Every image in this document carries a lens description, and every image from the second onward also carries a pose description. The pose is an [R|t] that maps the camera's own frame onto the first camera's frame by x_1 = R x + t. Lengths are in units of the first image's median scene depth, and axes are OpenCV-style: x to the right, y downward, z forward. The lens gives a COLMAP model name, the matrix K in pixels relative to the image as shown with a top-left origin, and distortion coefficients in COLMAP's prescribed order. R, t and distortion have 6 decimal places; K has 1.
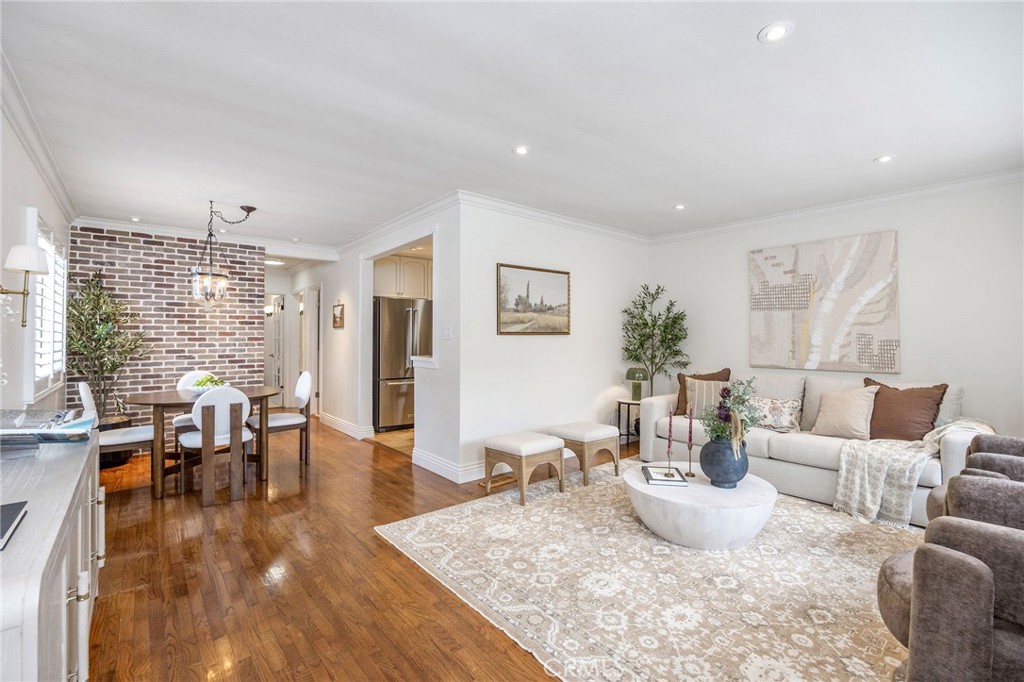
lens RADIAL K [[442.7, 0, 506.3], [0, 442.7, 328.7], [0, 0, 1]] dist [-0.015327, 0.000725]
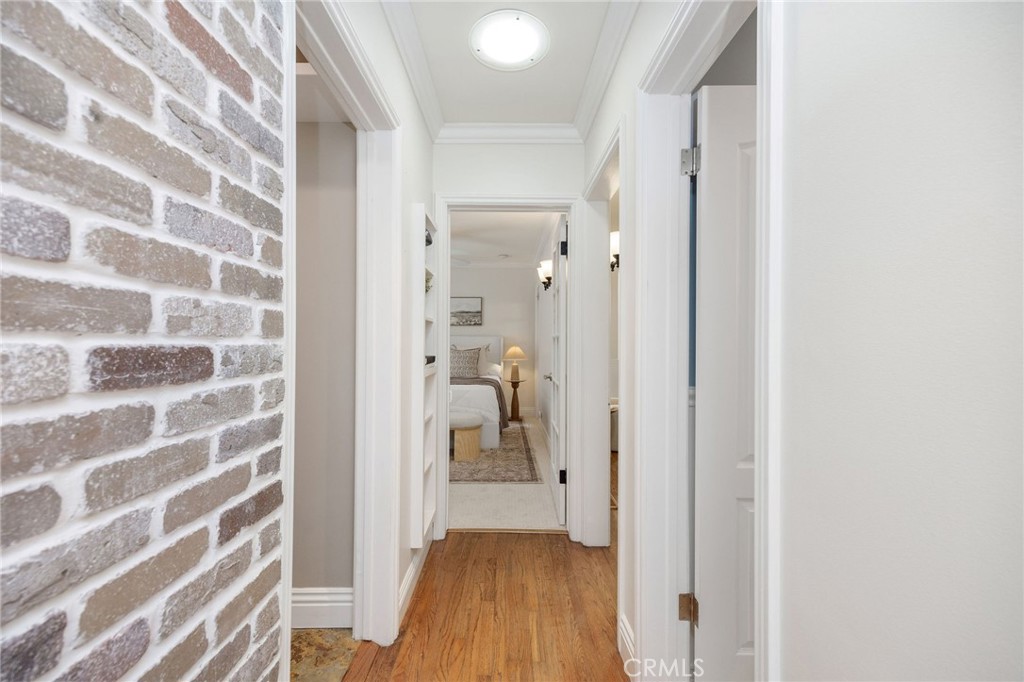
lens RADIAL K [[412.1, 0, 511.8], [0, 412.1, 338.5], [0, 0, 1]] dist [0.000933, -0.000038]
pose [[0.776134, 0.001776, -0.630565, -0.599668], [0.007441, 0.999901, 0.011974, 0.037627], [0.630524, -0.013985, 0.776044, 1.295618]]
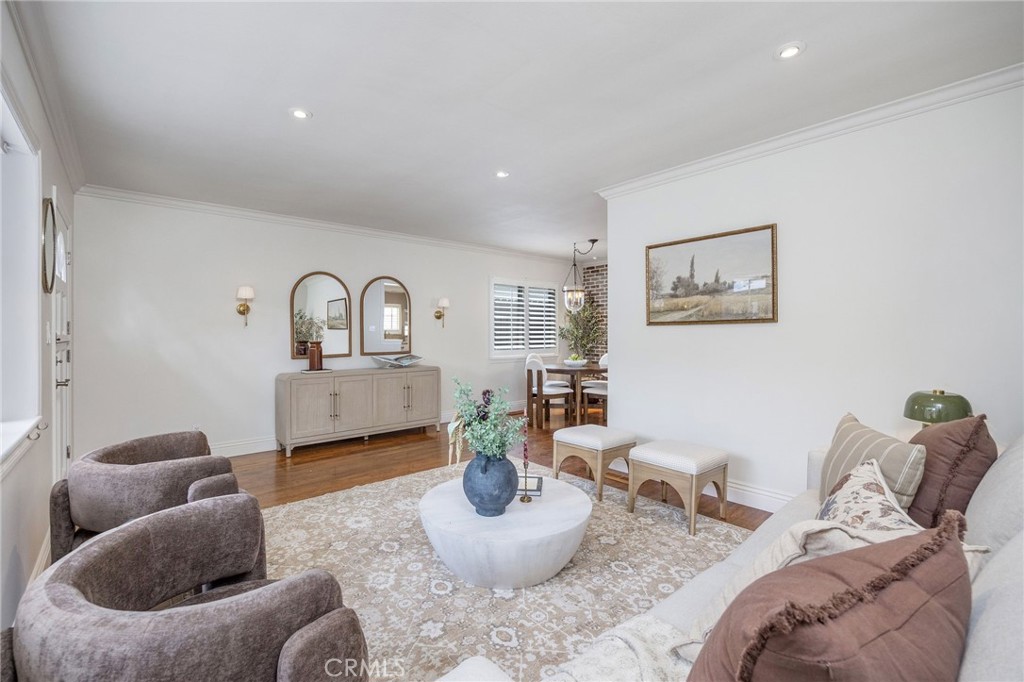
lens RADIAL K [[441.4, 0, 506.2], [0, 441.4, 334.3], [0, 0, 1]] dist [-0.015935, -0.000043]
pose [[0.034930, 0.002947, -0.999385, 0.772144], [0.027290, 0.999620, 0.003902, 0.018080], [0.999017, -0.027410, 0.034836, 0.602039]]
